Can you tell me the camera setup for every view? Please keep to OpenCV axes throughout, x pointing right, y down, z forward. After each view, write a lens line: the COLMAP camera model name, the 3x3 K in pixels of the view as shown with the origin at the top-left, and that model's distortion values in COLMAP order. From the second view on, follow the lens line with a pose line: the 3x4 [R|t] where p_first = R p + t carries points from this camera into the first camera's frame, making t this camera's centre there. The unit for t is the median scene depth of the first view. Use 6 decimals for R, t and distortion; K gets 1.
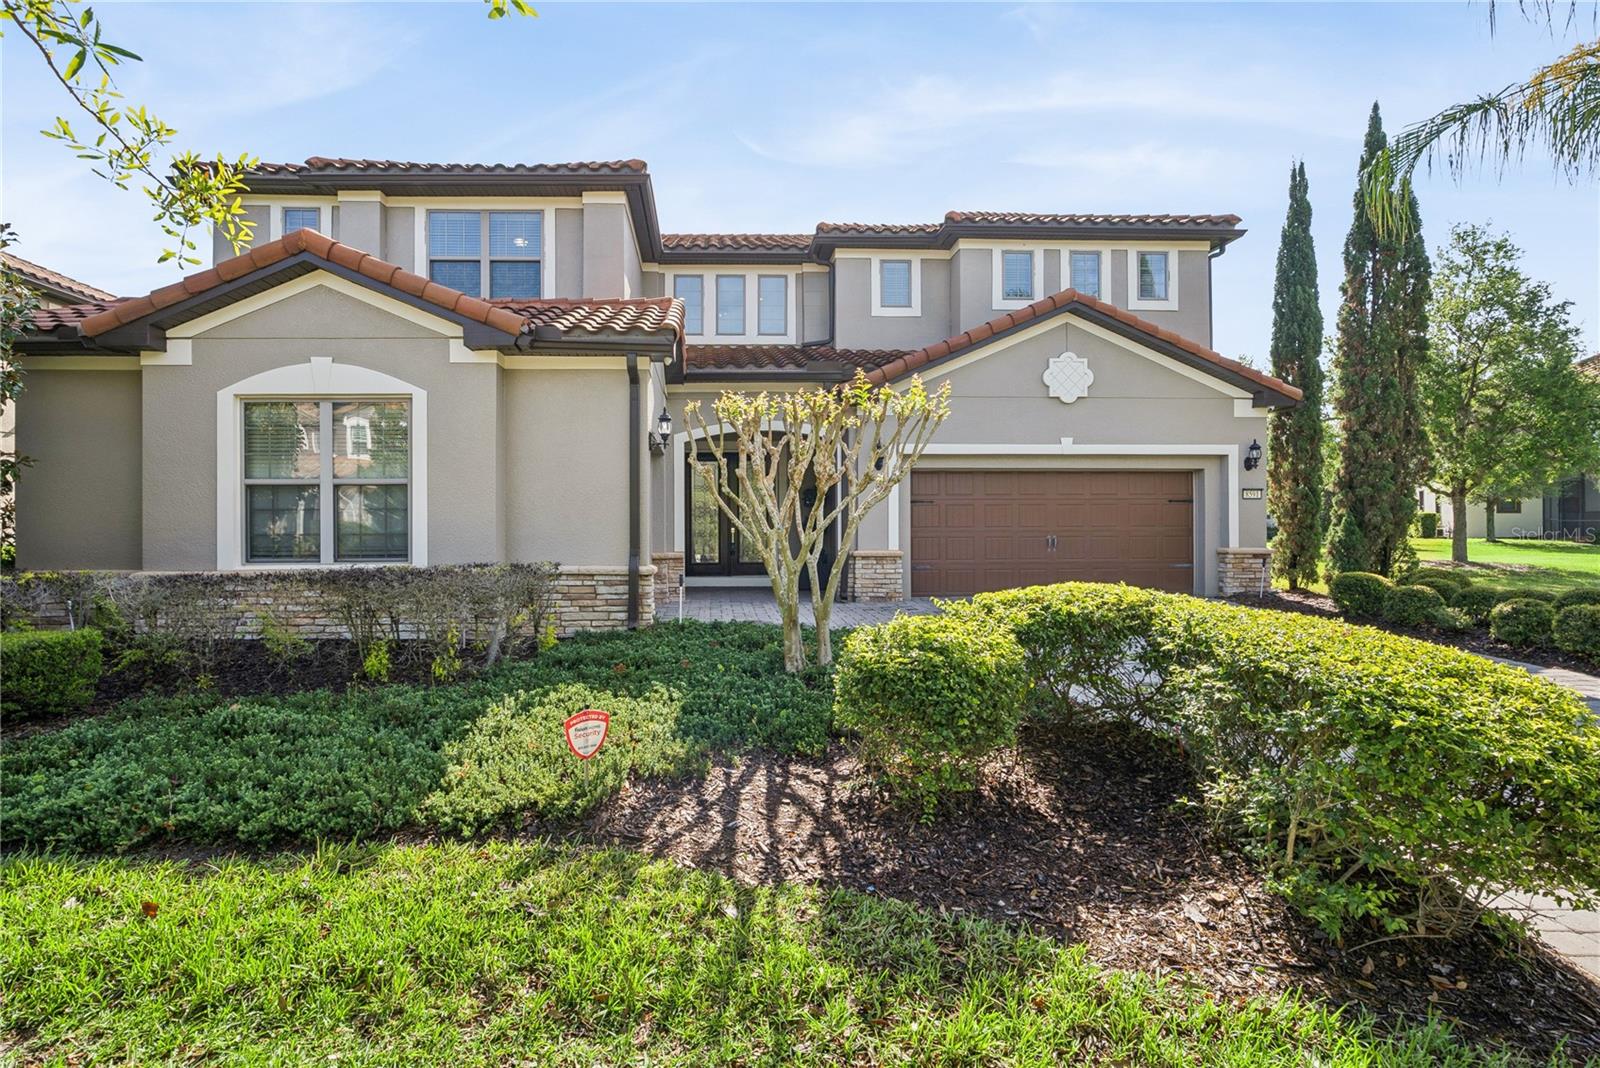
lens RADIAL K [[737.3, 0, 800.0], [0, 737.3, 534.0], [0, 0, 1]] dist [-0.000722, 0.000489]
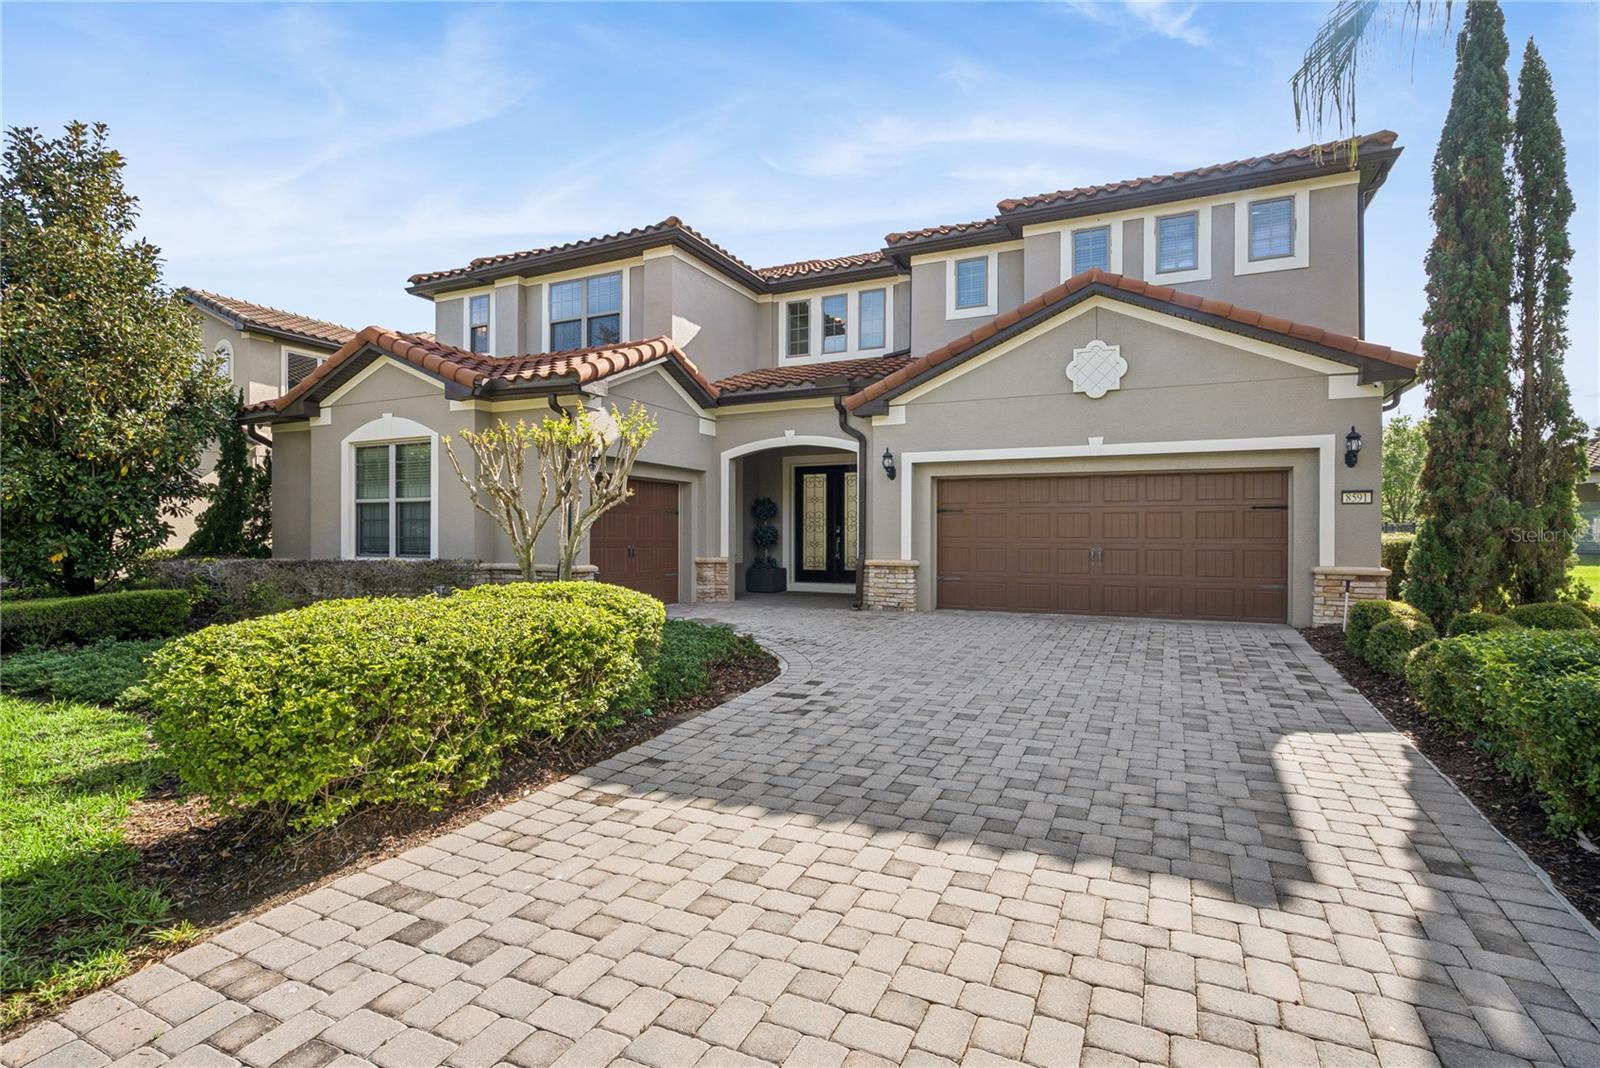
lens RADIAL K [[764.1, 0, 800.0], [0, 764.1, 534.0], [0, 0, 1]] dist [-0.002263, -0.000707]
pose [[0.893778, 0.005978, -0.448470, 0.459236], [-0.012415, 0.999858, -0.011414, 0.000668], [0.448338, 0.015769, 0.893725, 0.023109]]
